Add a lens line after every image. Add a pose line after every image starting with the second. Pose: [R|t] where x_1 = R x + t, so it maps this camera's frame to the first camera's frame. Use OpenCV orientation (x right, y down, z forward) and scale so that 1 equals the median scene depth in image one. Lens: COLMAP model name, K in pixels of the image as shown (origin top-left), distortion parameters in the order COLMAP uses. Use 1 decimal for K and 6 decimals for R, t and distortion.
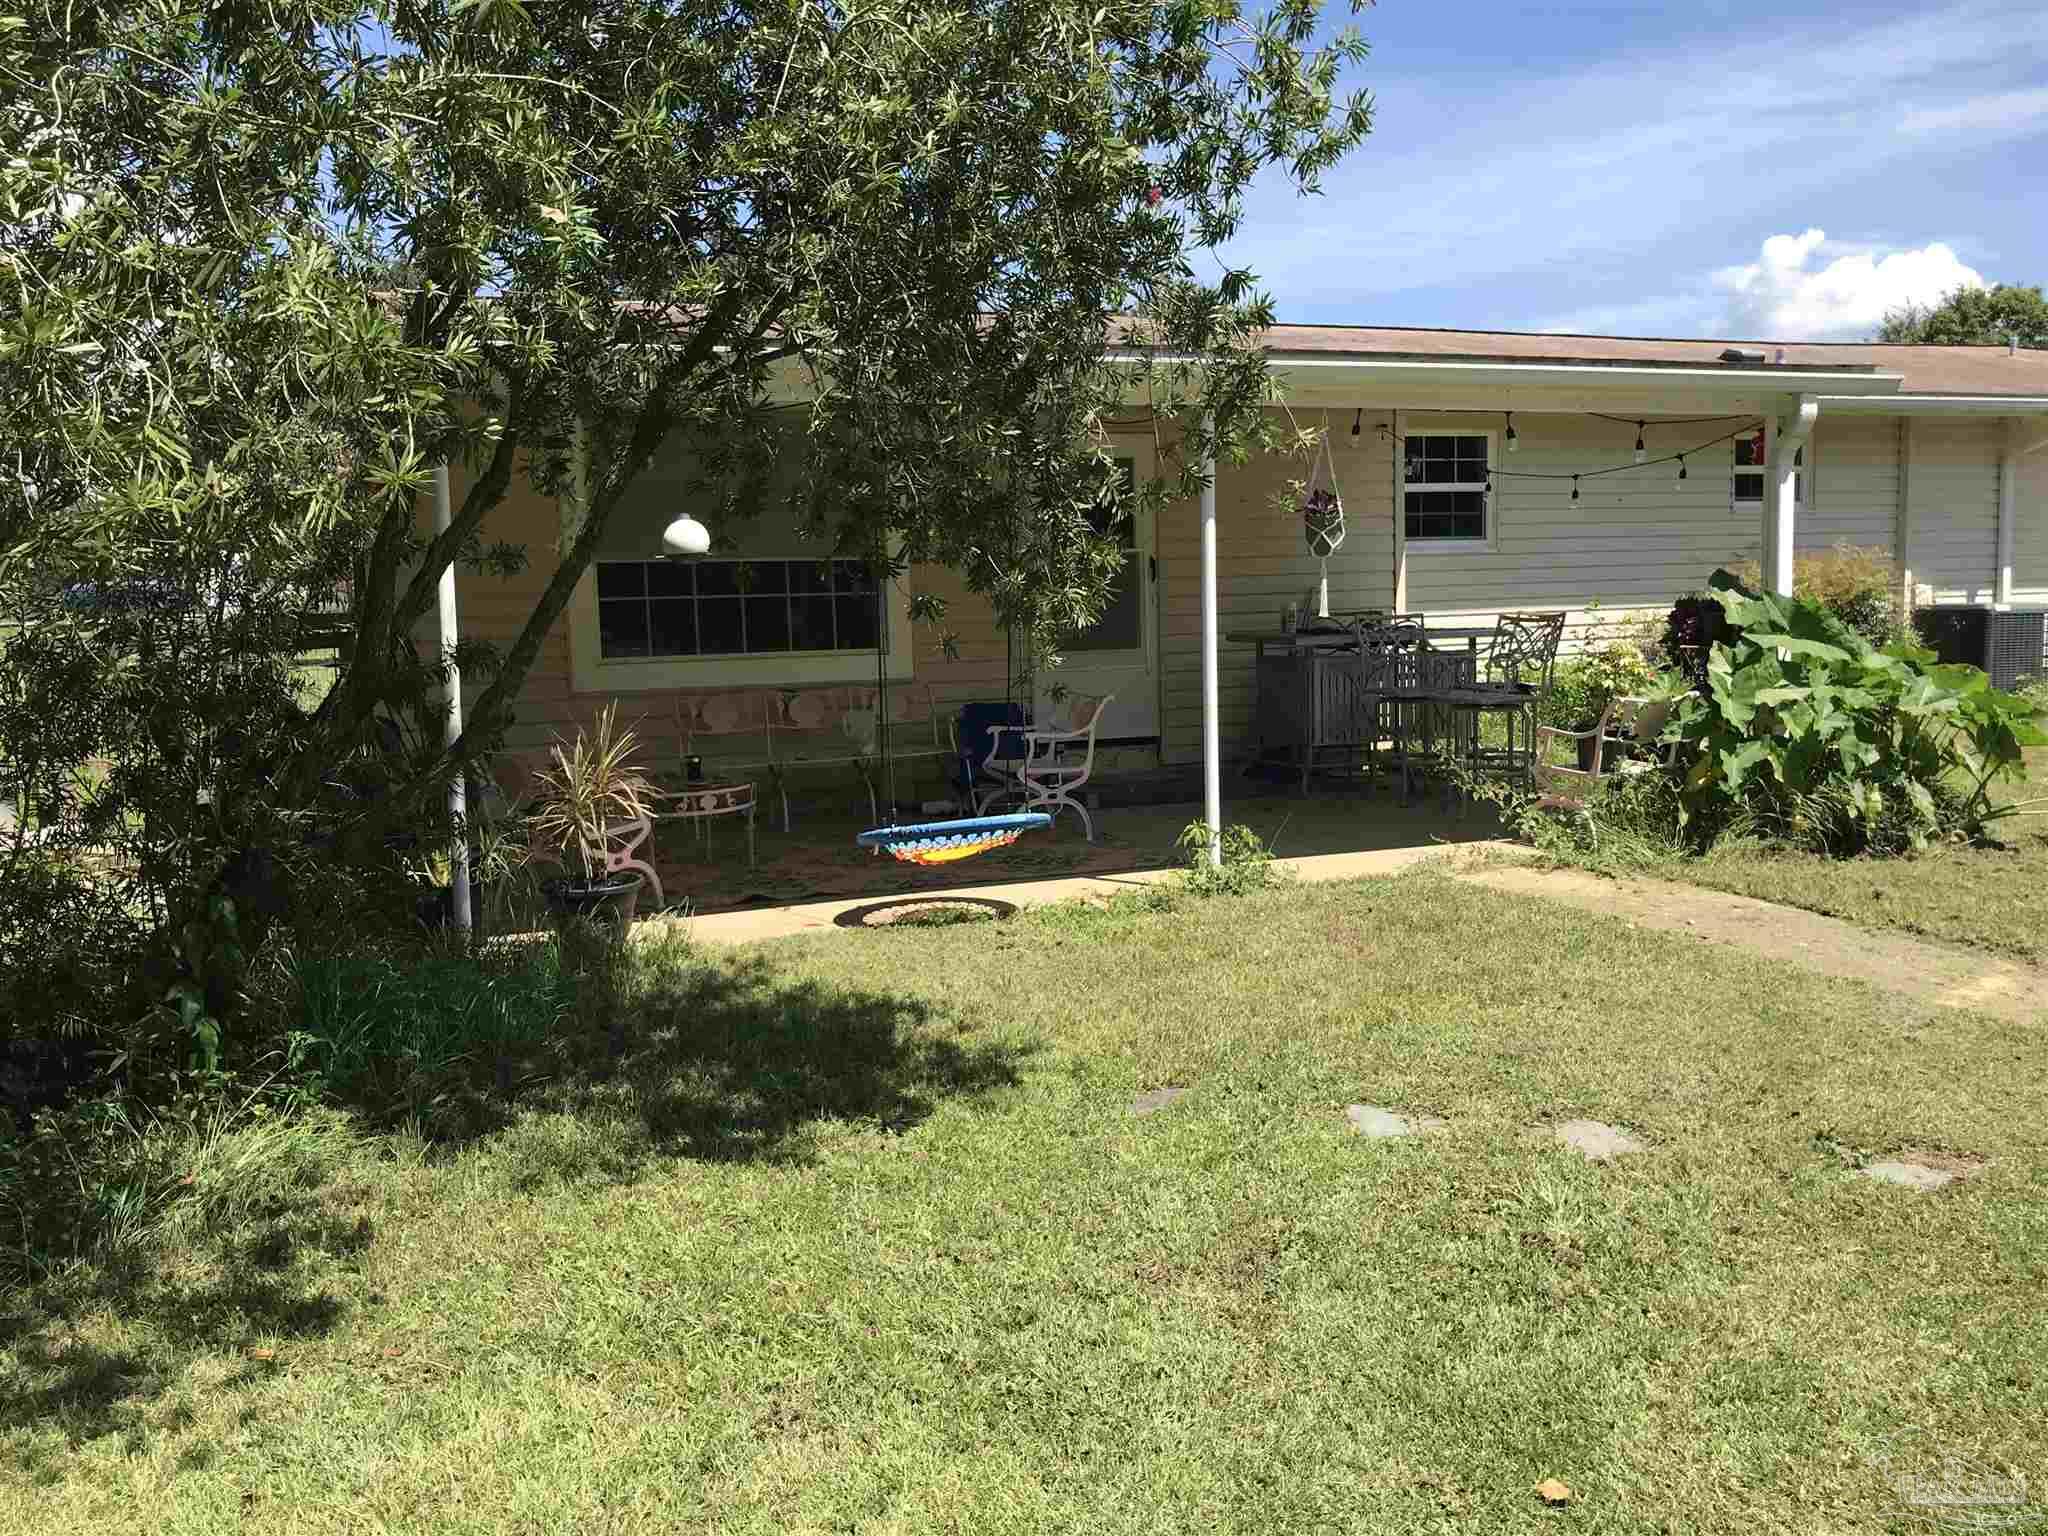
lens RADIAL K [[1699.7, 0, 1018.0], [0, 1699.7, 769.9], [0, 0, 1]] dist [0.049450, -0.057124]
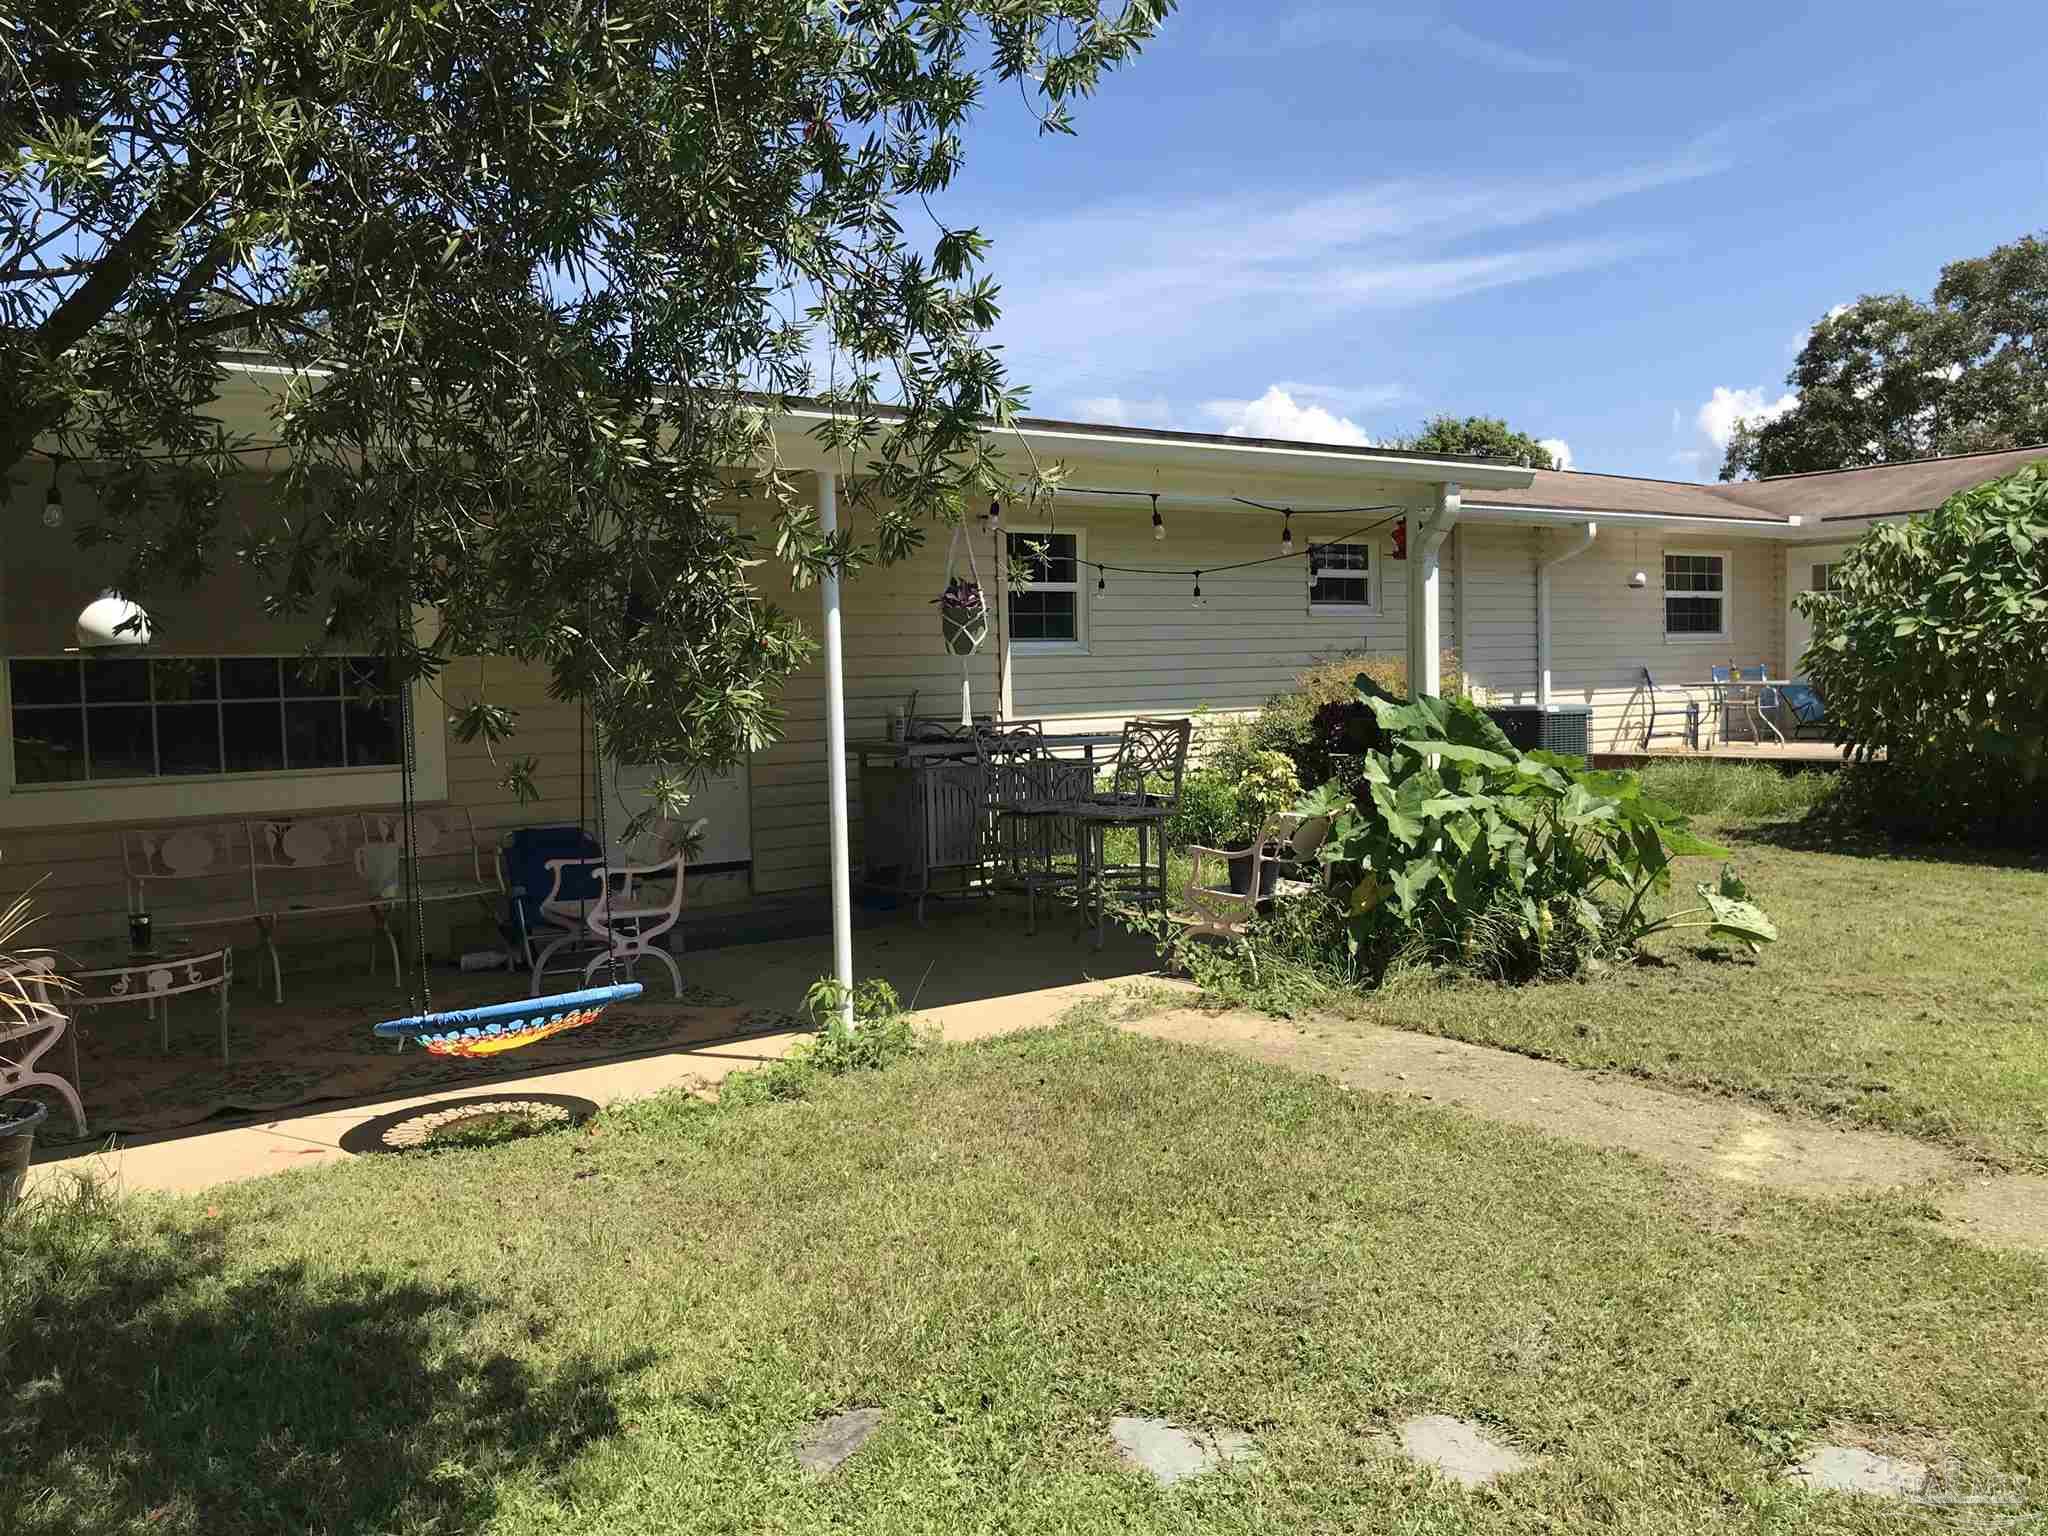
lens RADIAL K [[1699.7, 0, 1024.6], [0, 1699.7, 760.2], [0, 0, 1]] dist [0.049450, -0.057124]
pose [[0.964423, -0.012566, 0.264064, -0.014993], [0.029761, 0.997681, -0.061220, -0.020473], [-0.262682, 0.066901, 0.962560, 0.184246]]
